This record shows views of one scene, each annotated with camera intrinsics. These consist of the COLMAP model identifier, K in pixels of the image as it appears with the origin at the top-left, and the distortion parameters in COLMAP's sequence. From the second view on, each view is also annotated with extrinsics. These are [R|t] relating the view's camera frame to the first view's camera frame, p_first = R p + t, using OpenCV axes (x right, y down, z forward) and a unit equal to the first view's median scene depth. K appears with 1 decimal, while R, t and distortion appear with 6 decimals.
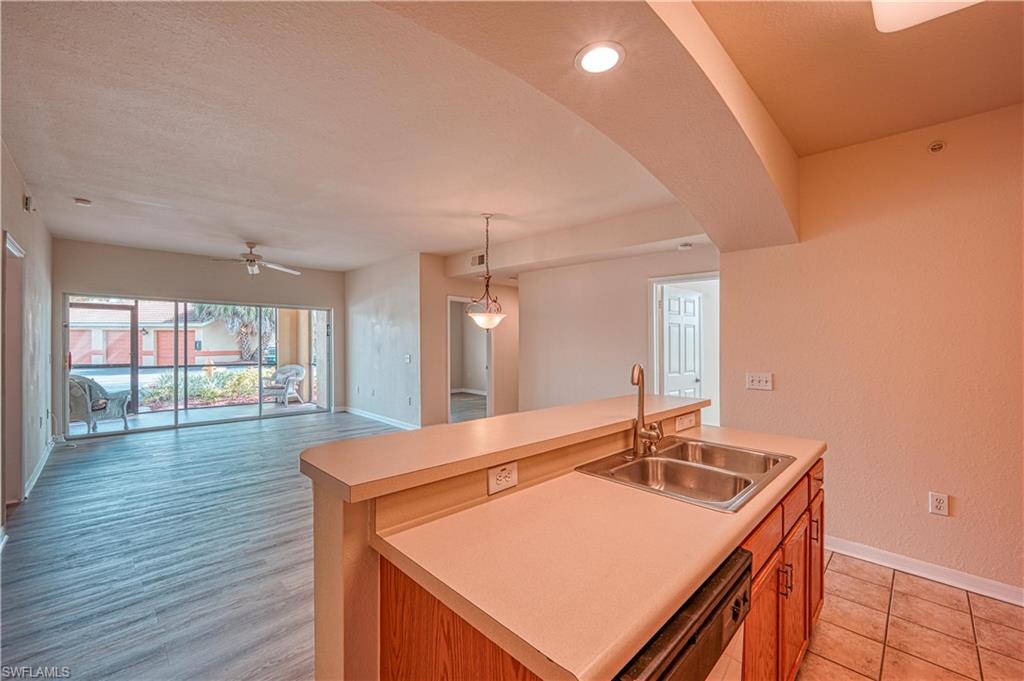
lens RADIAL K [[426.5, 0, 514.0], [0, 426.5, 354.1], [0, 0, 1]] dist [-0.000854, -0.000150]
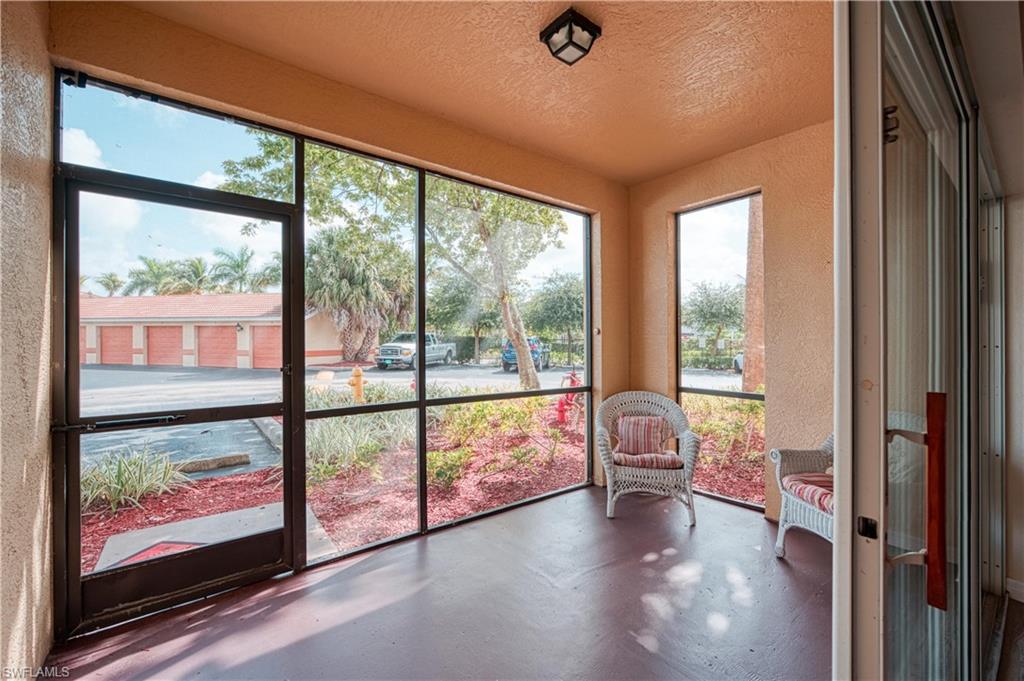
lens RADIAL K [[415.3, 0, 509.0], [0, 415.3, 337.2], [0, 0, 1]] dist [0.012153, 0.000064]
pose [[0.993141, -0.001151, -0.116919, -0.640811], [-0.003208, 0.999307, -0.037084, -0.011270], [0.116880, 0.037205, 0.992449, 0.655400]]
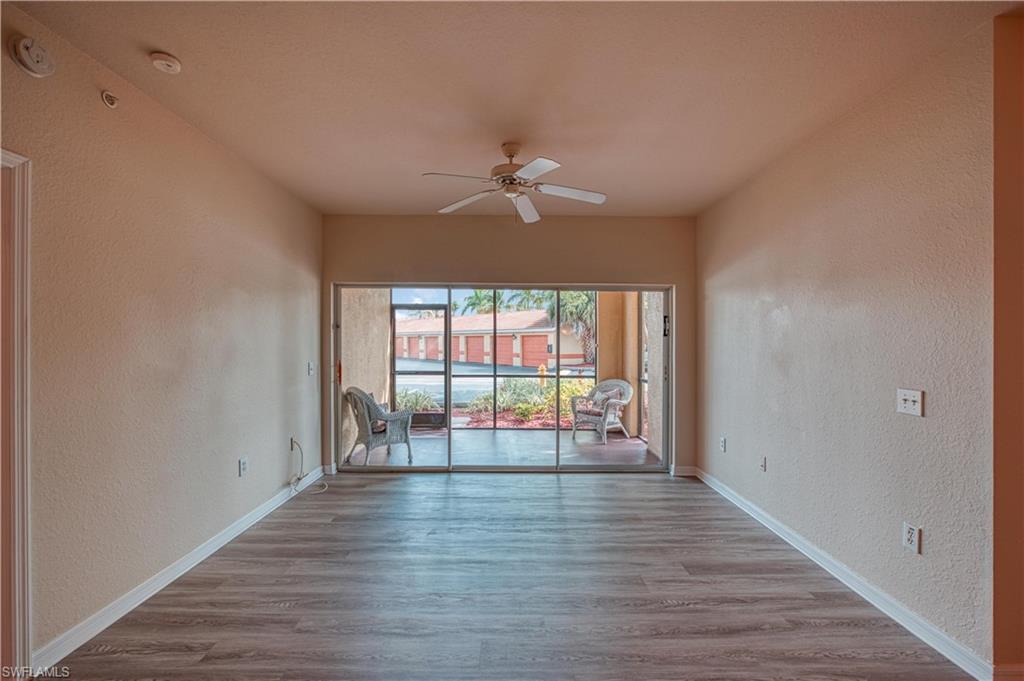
lens RADIAL K [[419.4, 0, 510.7], [0, 419.4, 337.7], [0, 0, 1]] dist [-0.001326, 0.000025]
pose [[0.717331, -0.011316, -0.696641, -0.183630], [-0.021664, 0.999022, -0.038536, -0.013727], [0.696396, 0.042735, 0.716385, 0.429340]]
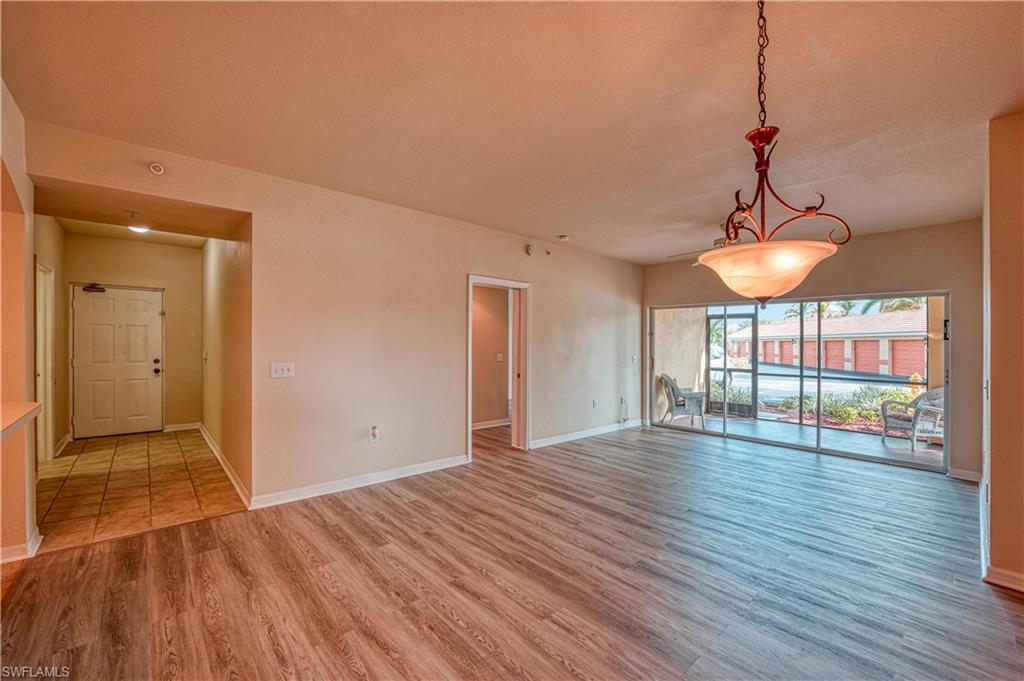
lens RADIAL K [[417.7, 0, 504.7], [0, 417.7, 351.9], [0, 0, 1]] dist [-0.001772, -0.000102]
pose [[-0.059457, 0.012322, -0.998155, 0.130909], [-0.045777, 0.998838, 0.015058, -0.007249], [0.997181, 0.046588, -0.058823, 0.412688]]
